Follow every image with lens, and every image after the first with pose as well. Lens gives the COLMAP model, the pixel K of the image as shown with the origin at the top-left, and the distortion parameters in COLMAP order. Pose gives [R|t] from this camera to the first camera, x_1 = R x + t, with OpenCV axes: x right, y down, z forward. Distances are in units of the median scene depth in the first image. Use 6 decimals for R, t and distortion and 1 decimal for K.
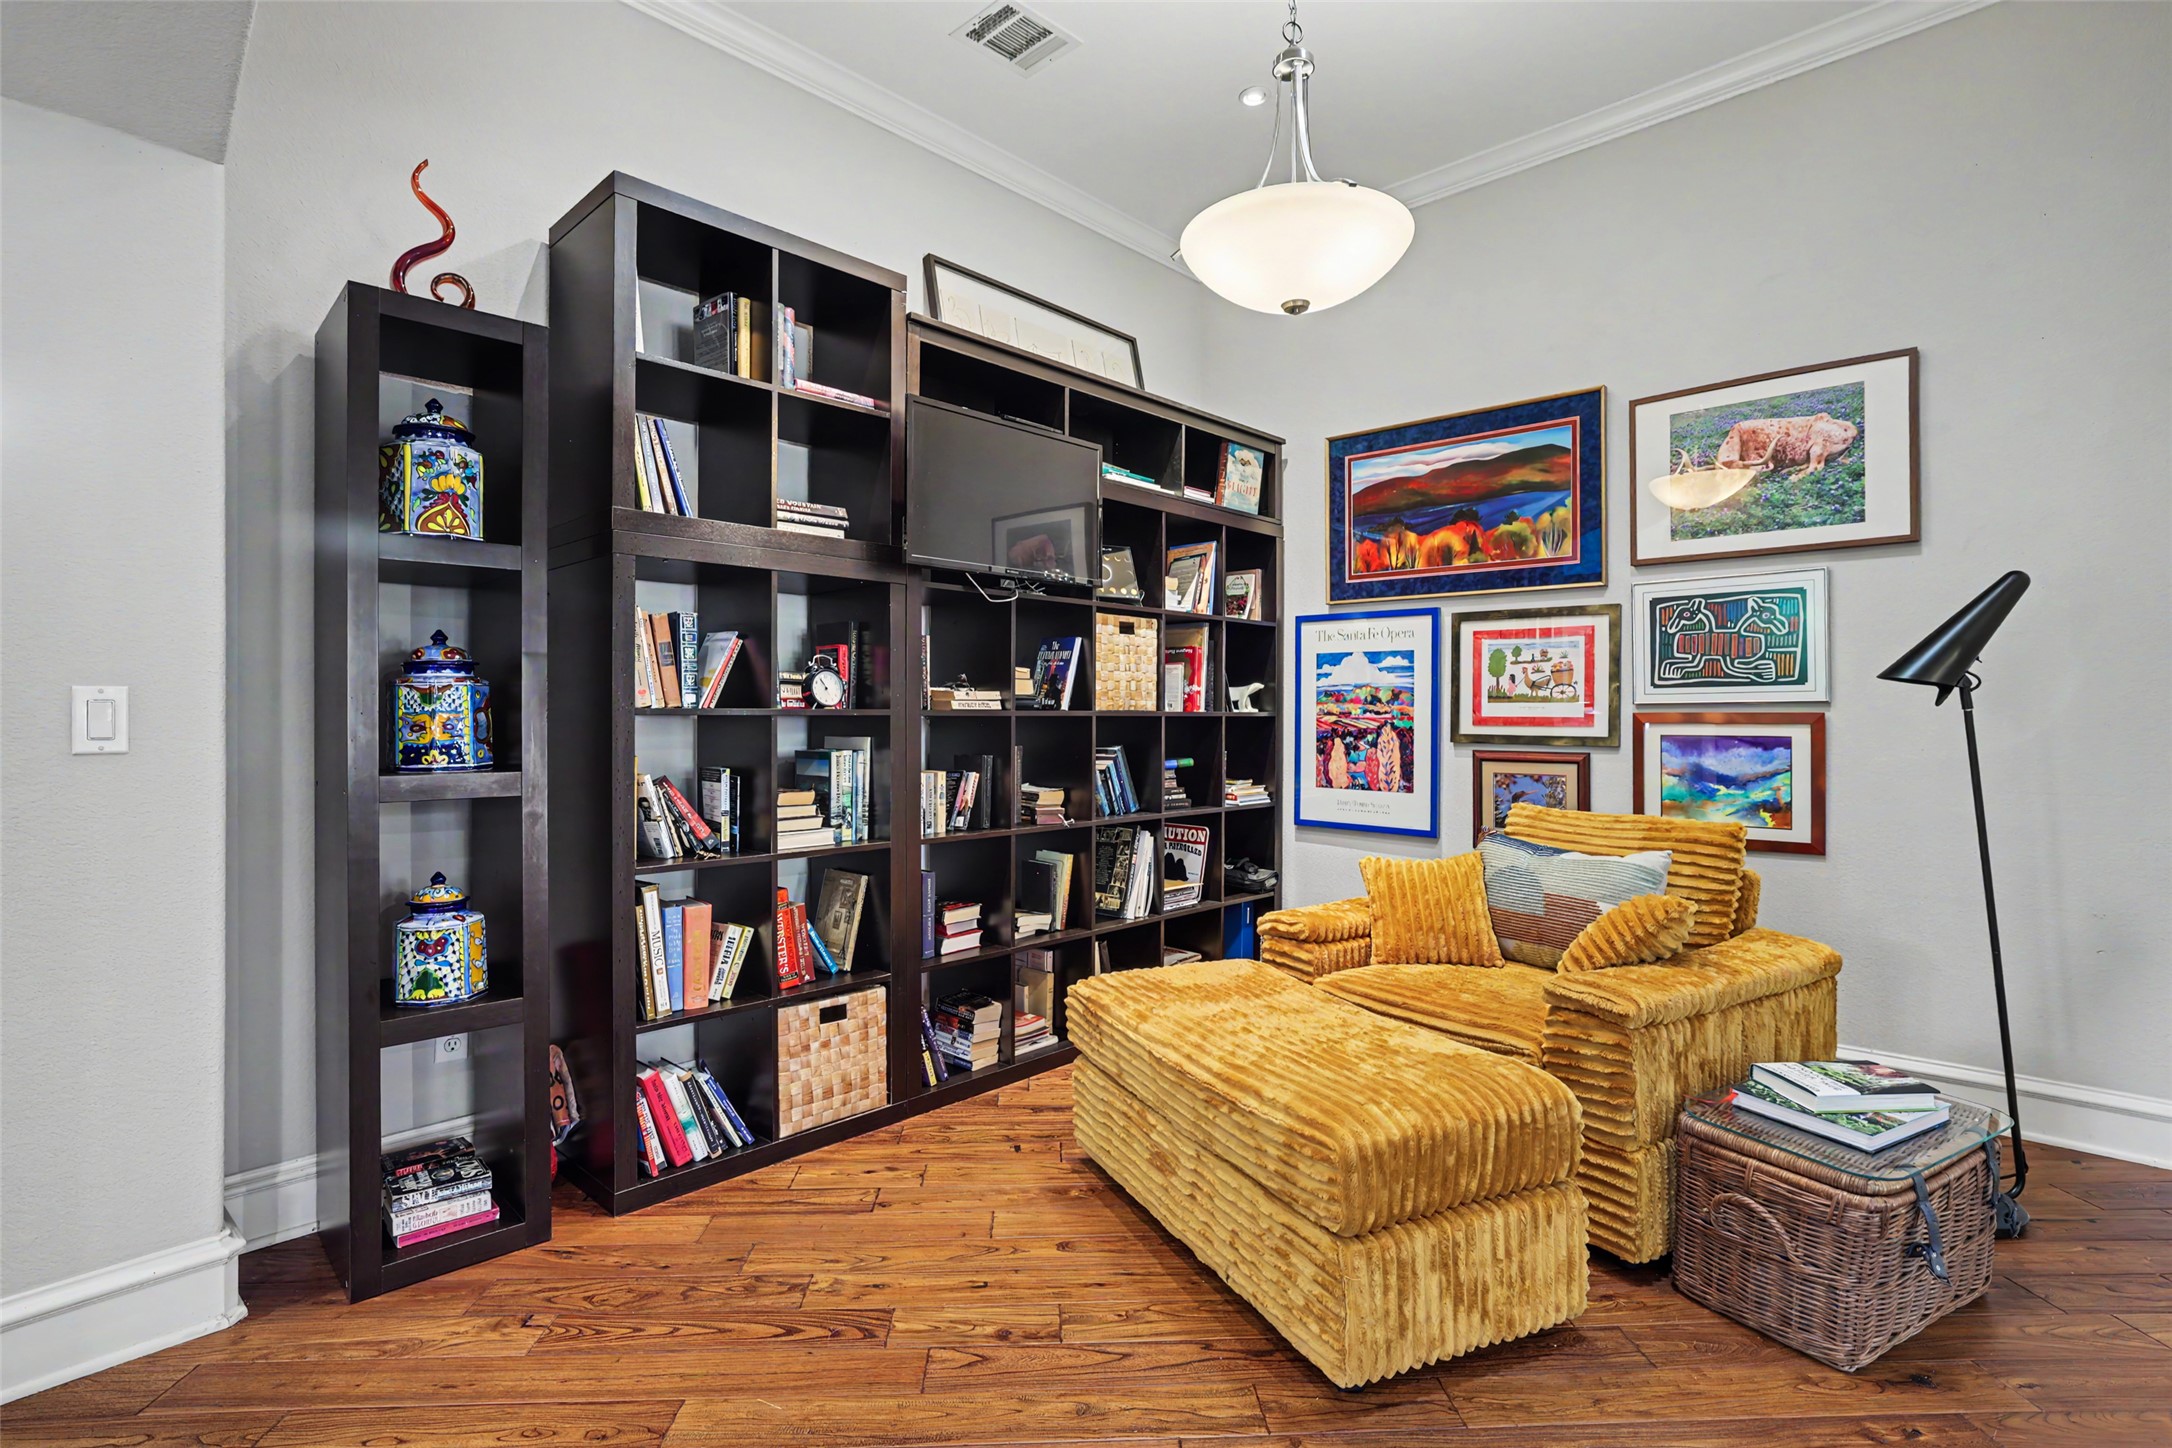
lens RADIAL K [[1082.6, 0, 1091.1], [0, 1082.6, 707.6], [0, 0, 1]] dist [-0.039355, 0.020110]
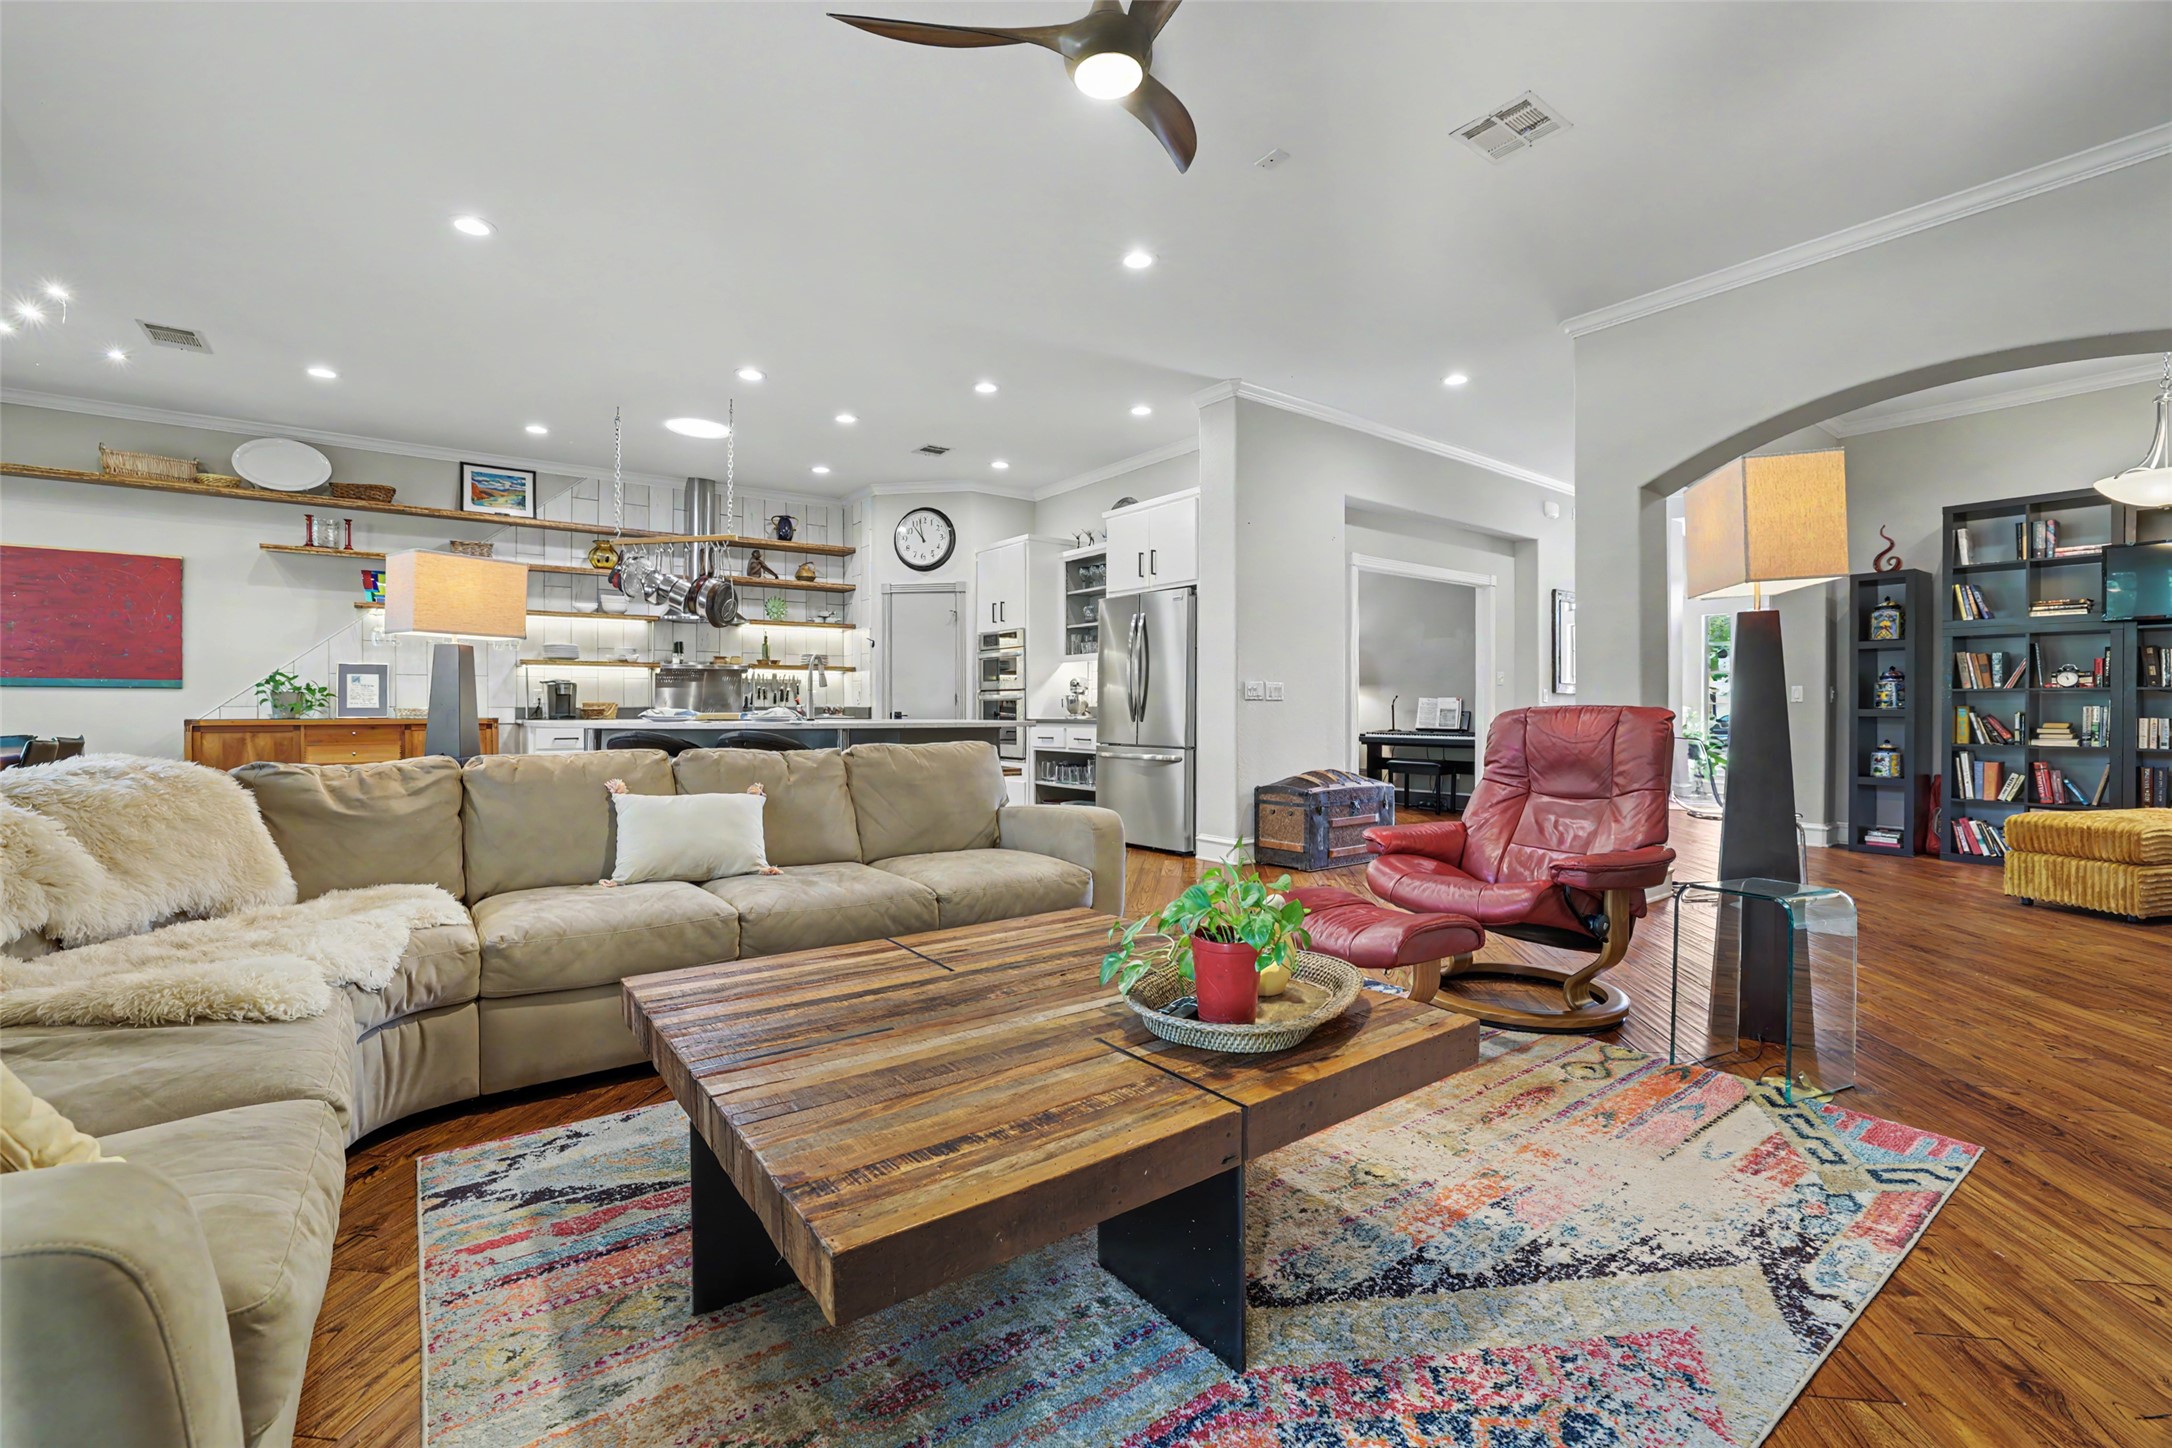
lens RADIAL K [[922.0, 0, 1086.0], [0, 922.0, 724.0], [0, 0, 1]] dist [-0.021961, 0.000184]
pose [[-0.178679, 0.017763, -0.983747, 1.643439], [0.006722, 0.999836, 0.016833, 0.026316], [0.983885, -0.003605, -0.178769, -0.596275]]
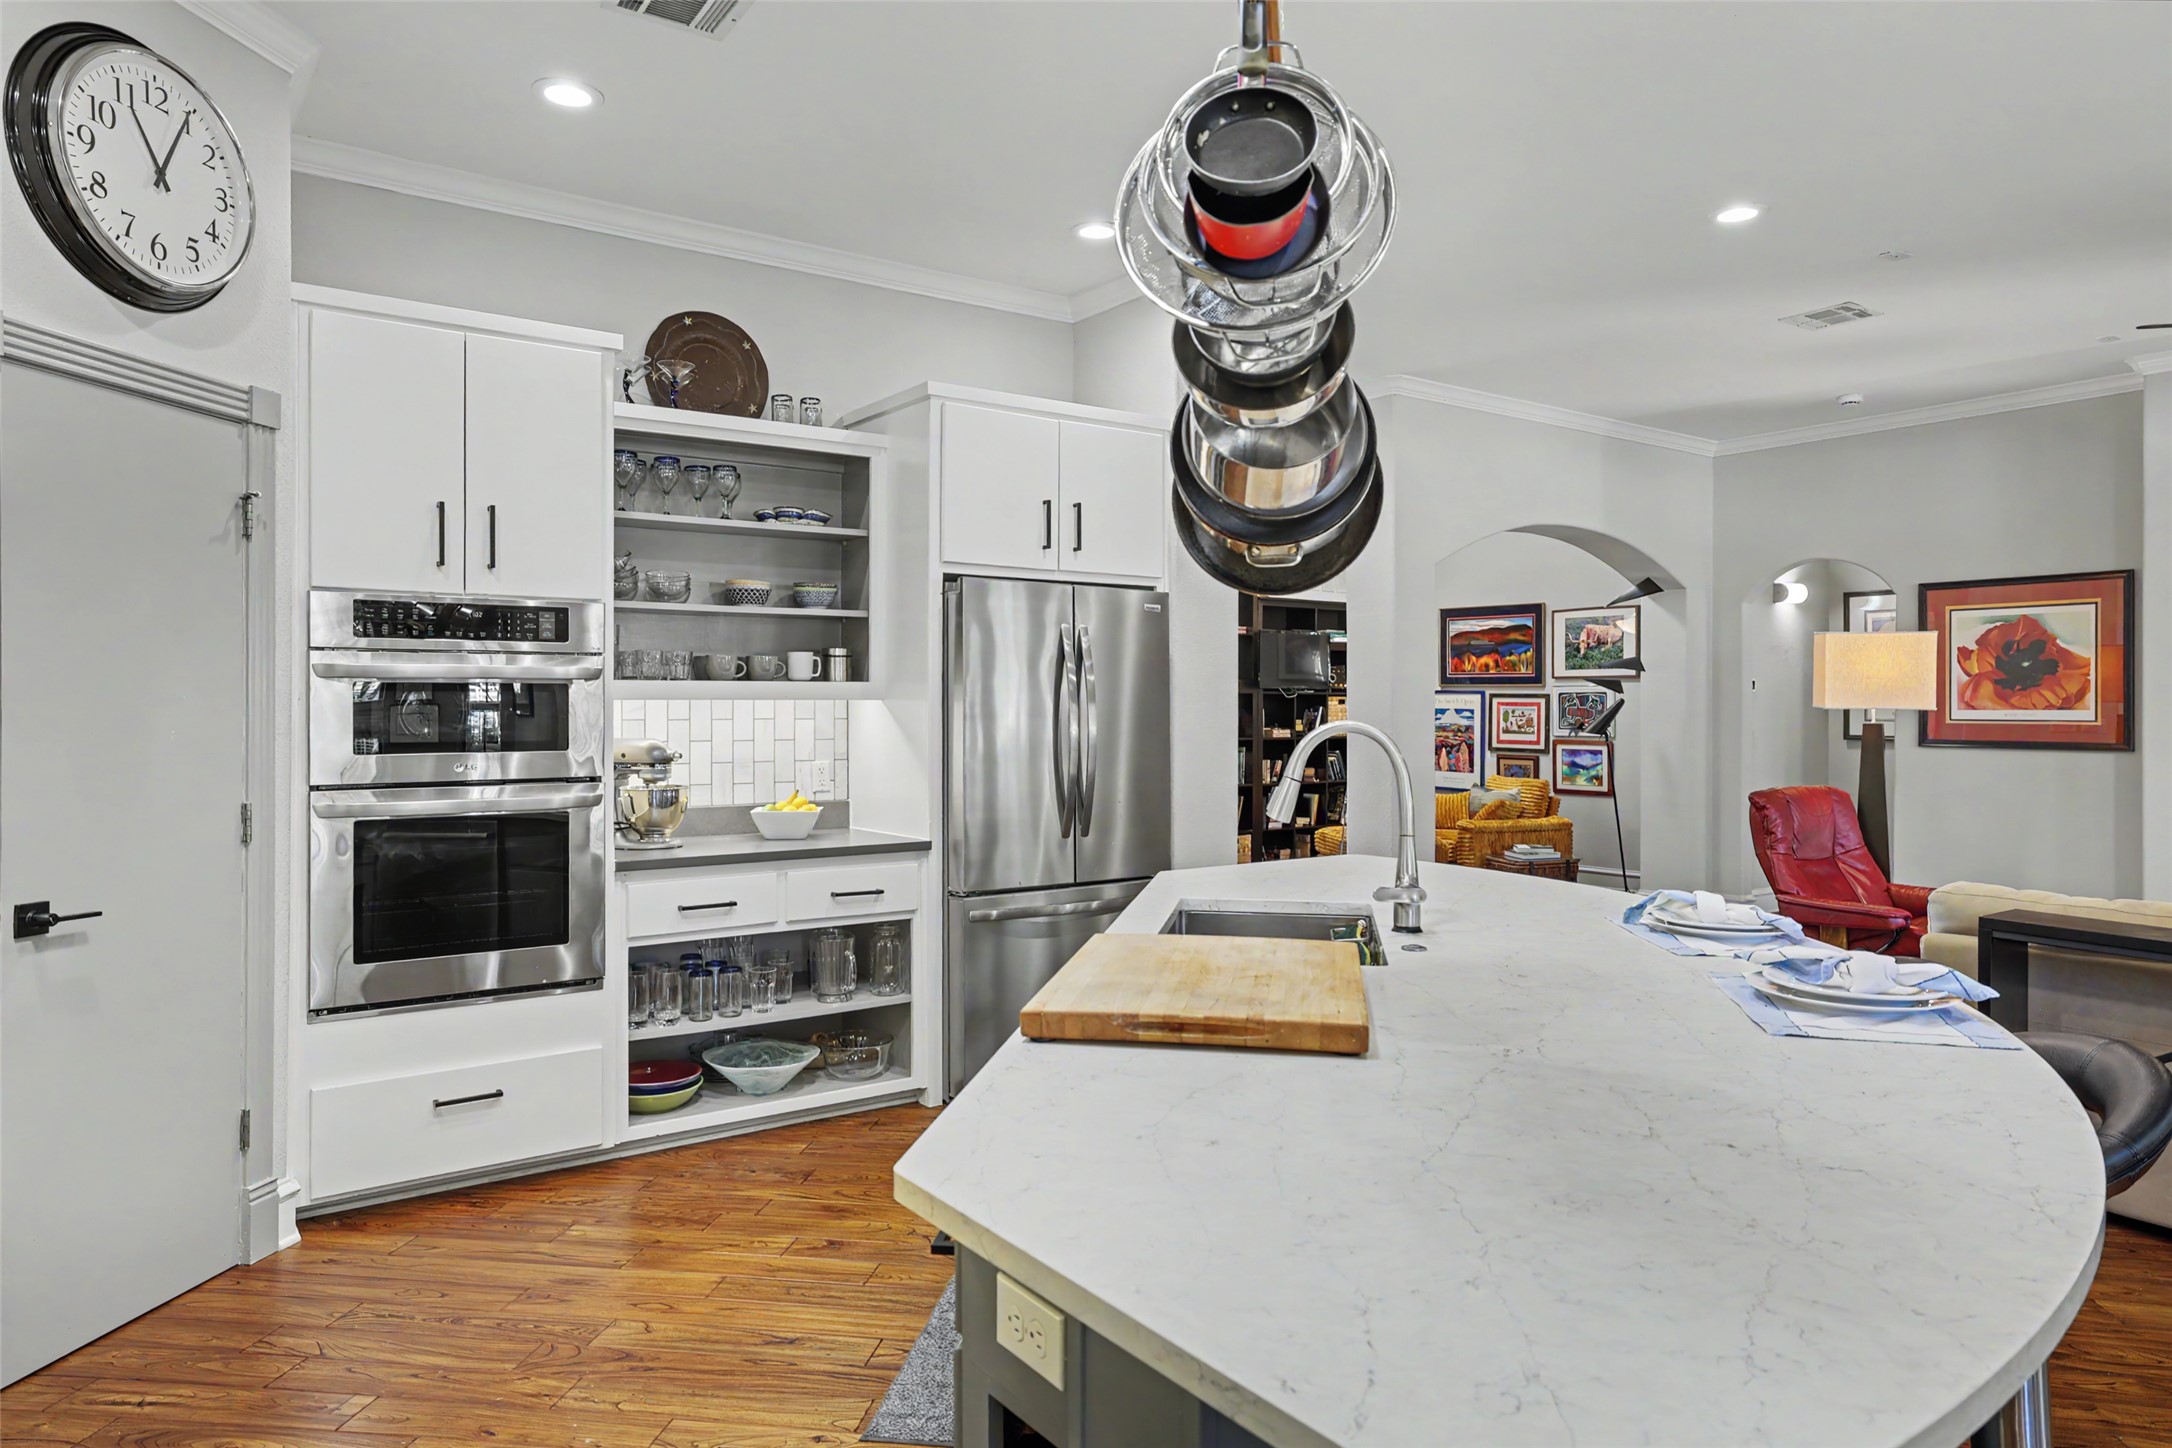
lens RADIAL K [[1368.8, 0, 1085.9], [0, 1368.8, 689.3], [0, 0, 1]] dist [0.001608, 0.002188]
pose [[0.979887, 0.000785, -0.199554, 0.085846], [-0.001583, 0.999991, -0.003840, -0.091952], [0.199549, 0.004078, 0.979879, -2.181037]]
